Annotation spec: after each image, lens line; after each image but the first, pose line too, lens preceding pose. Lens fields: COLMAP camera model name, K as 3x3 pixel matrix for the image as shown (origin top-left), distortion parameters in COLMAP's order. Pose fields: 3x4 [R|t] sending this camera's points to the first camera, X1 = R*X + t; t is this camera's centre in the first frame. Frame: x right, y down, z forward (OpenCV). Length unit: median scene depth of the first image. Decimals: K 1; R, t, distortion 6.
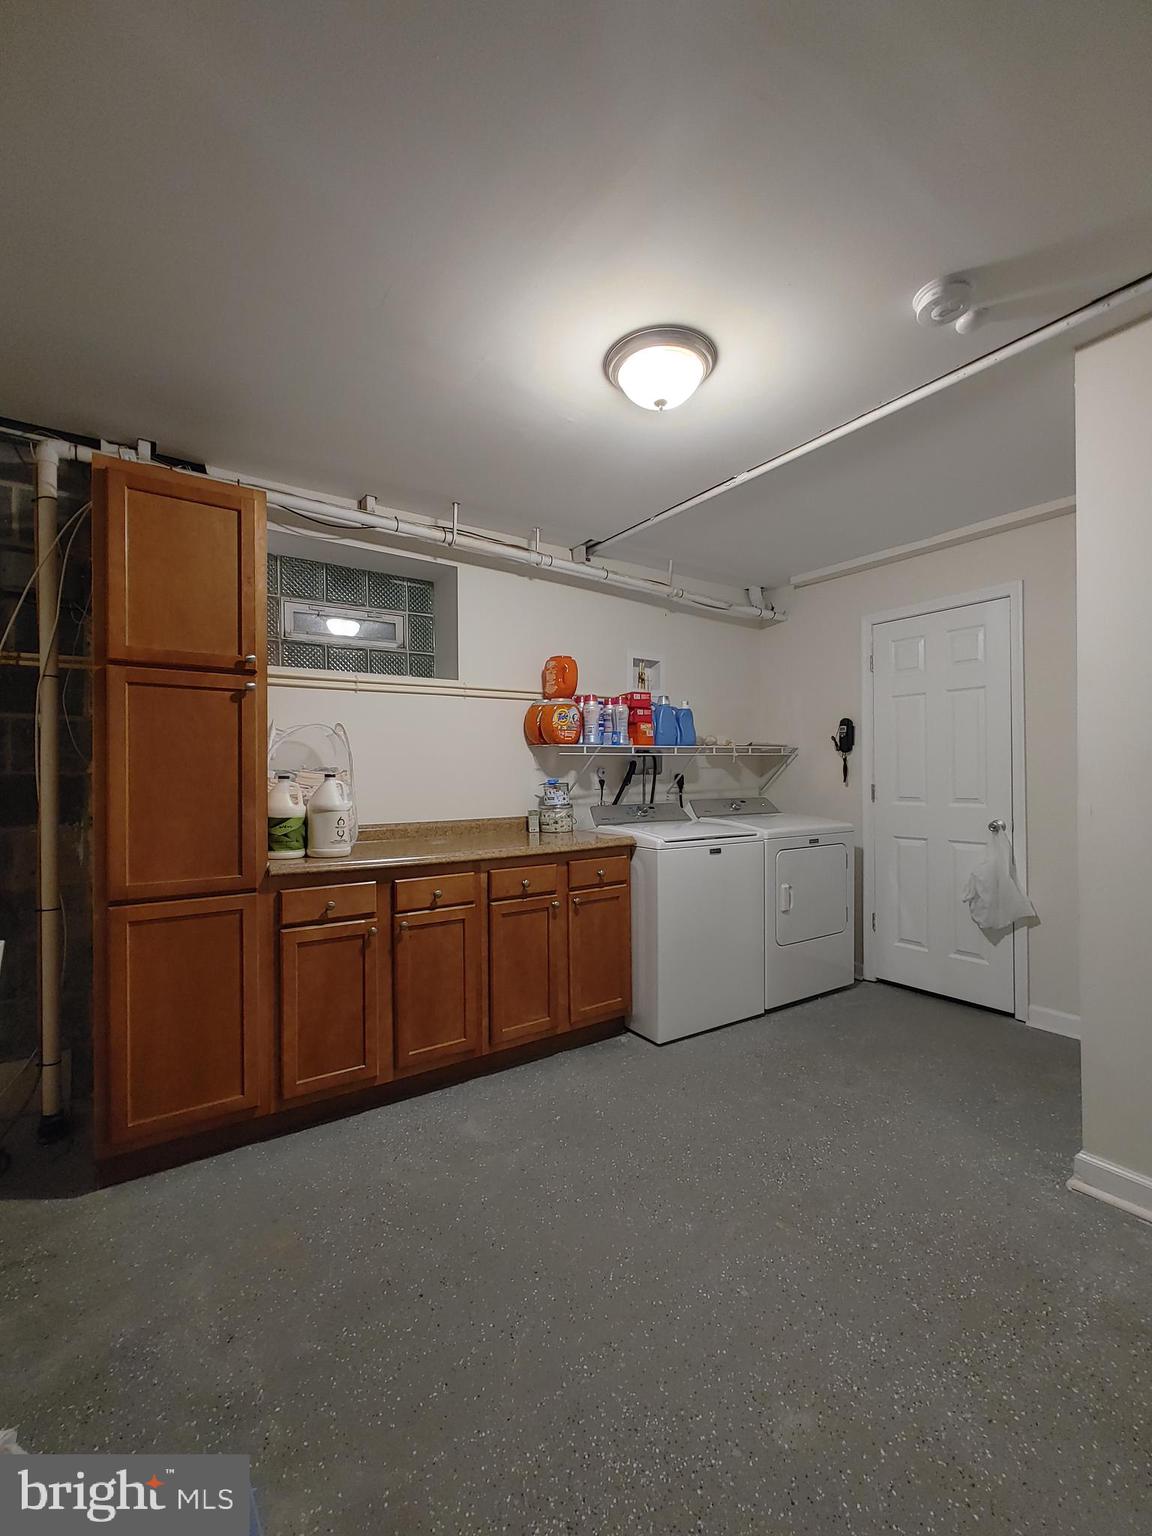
lens RADIAL K [[663.5, 0, 587.0], [0, 663.5, 776.0], [0, 0, 1]] dist [-0.000909, 0.000763]
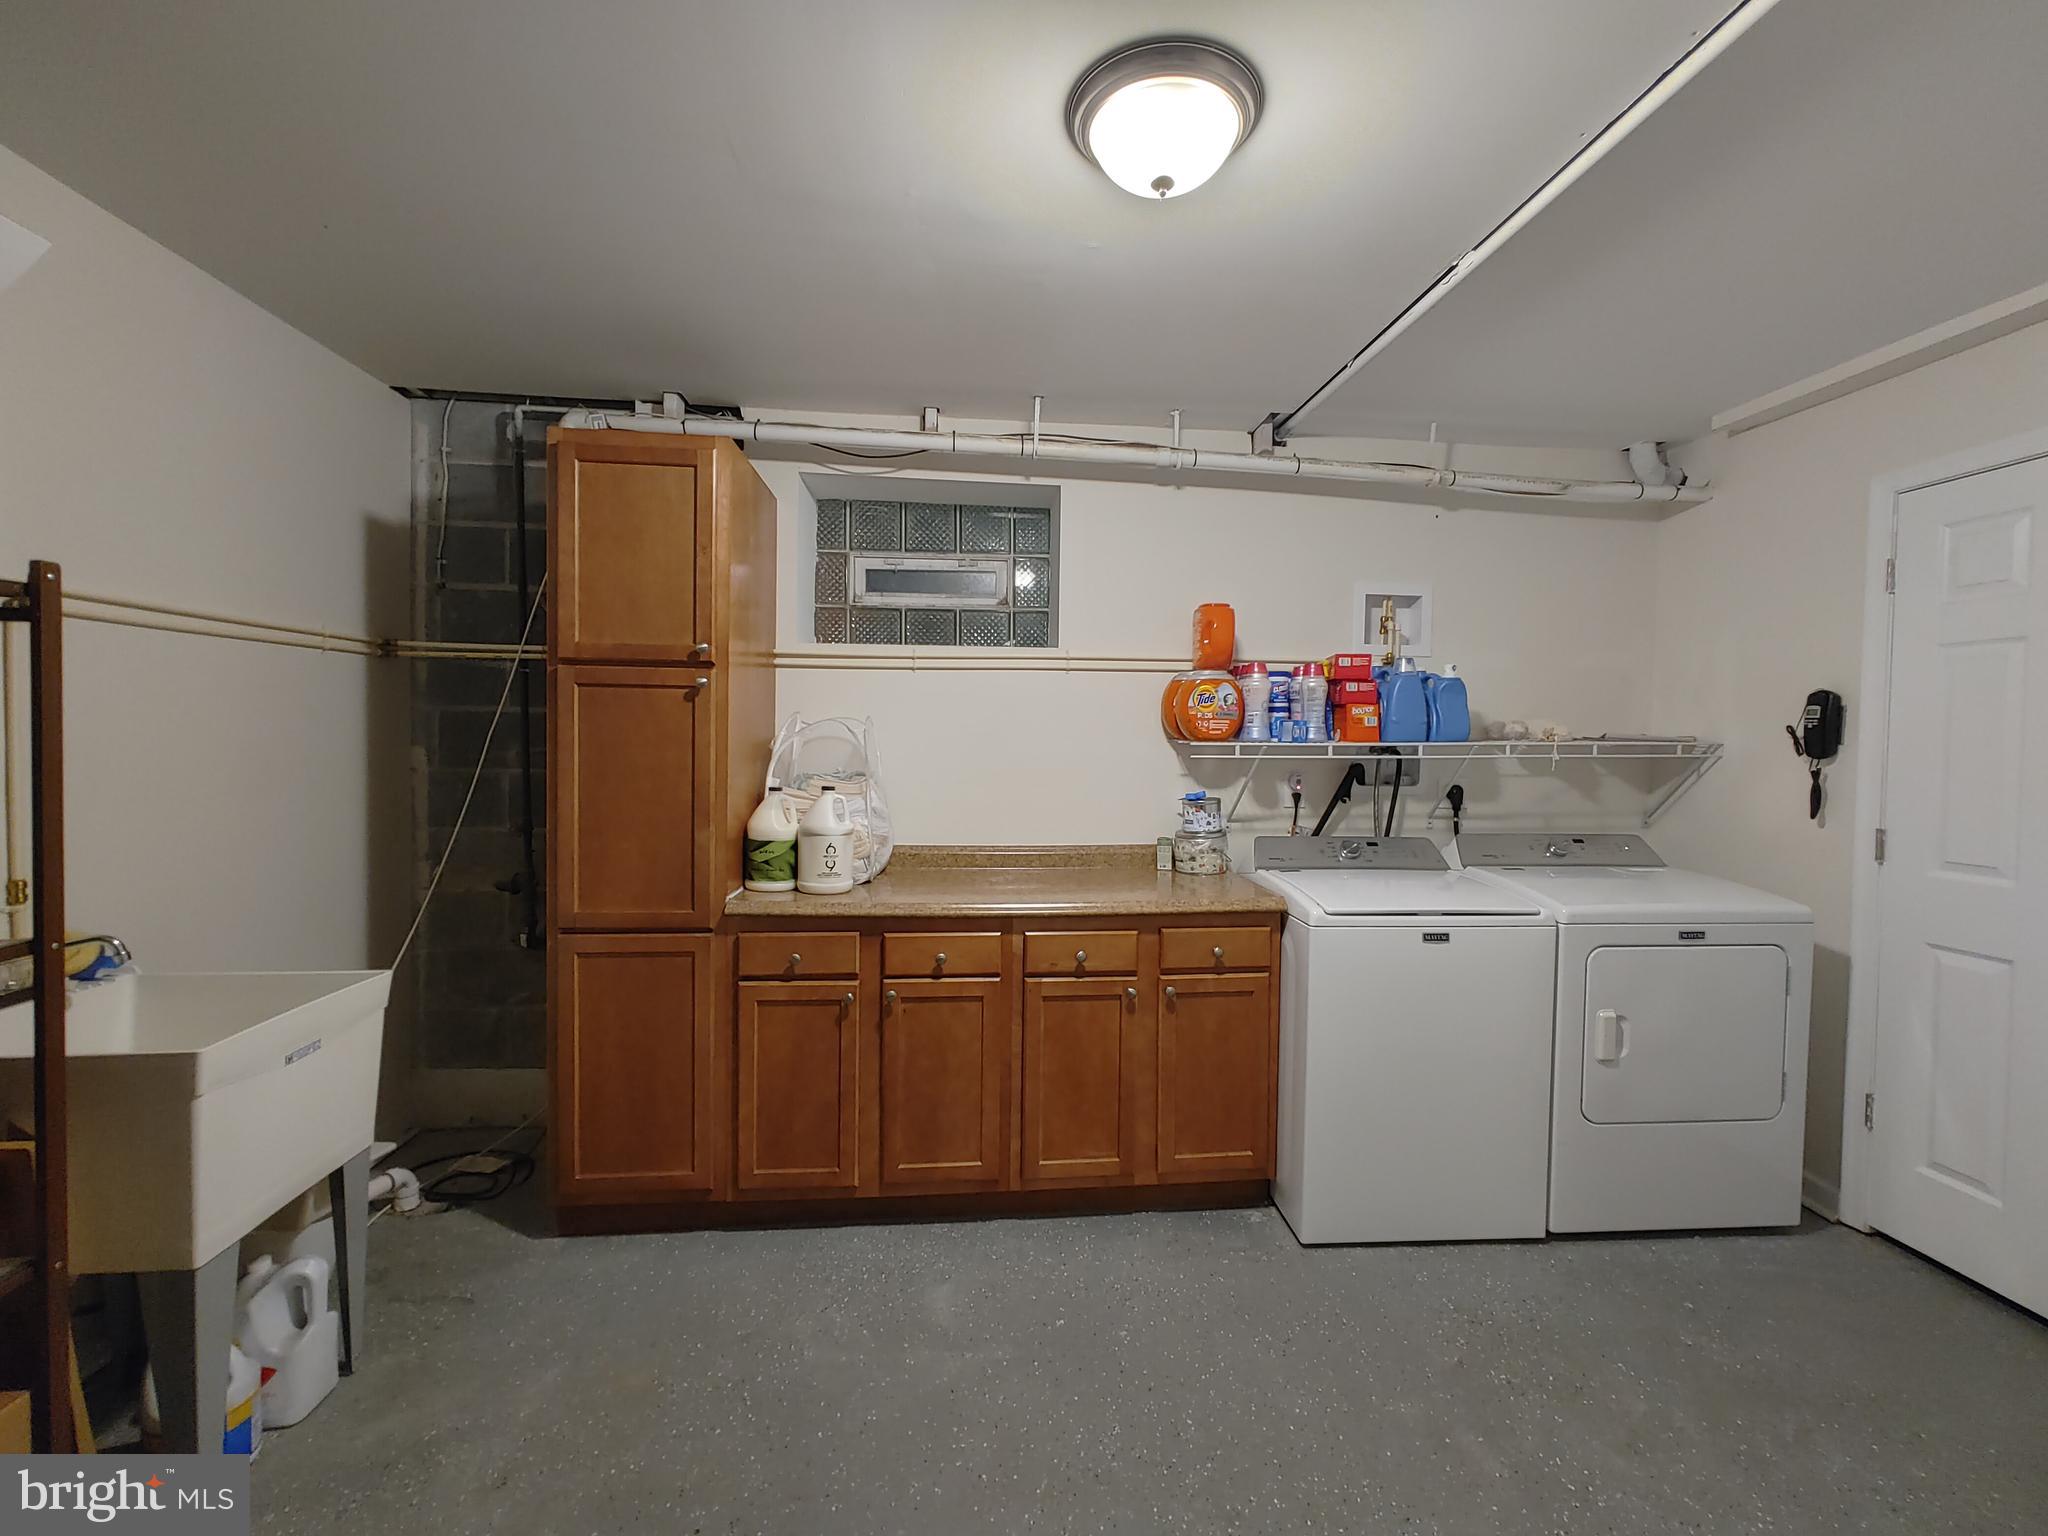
lens RADIAL K [[884.7, 0, 1024.0], [0, 884.7, 768.0], [0, 0, 1]] dist [-0.000909, 0.000763]
pose [[0.868807, 0.035782, -0.493857, 0.250526], [-0.020270, 0.999120, 0.036730, -0.051666], [0.494736, -0.021900, 0.868767, 0.165307]]
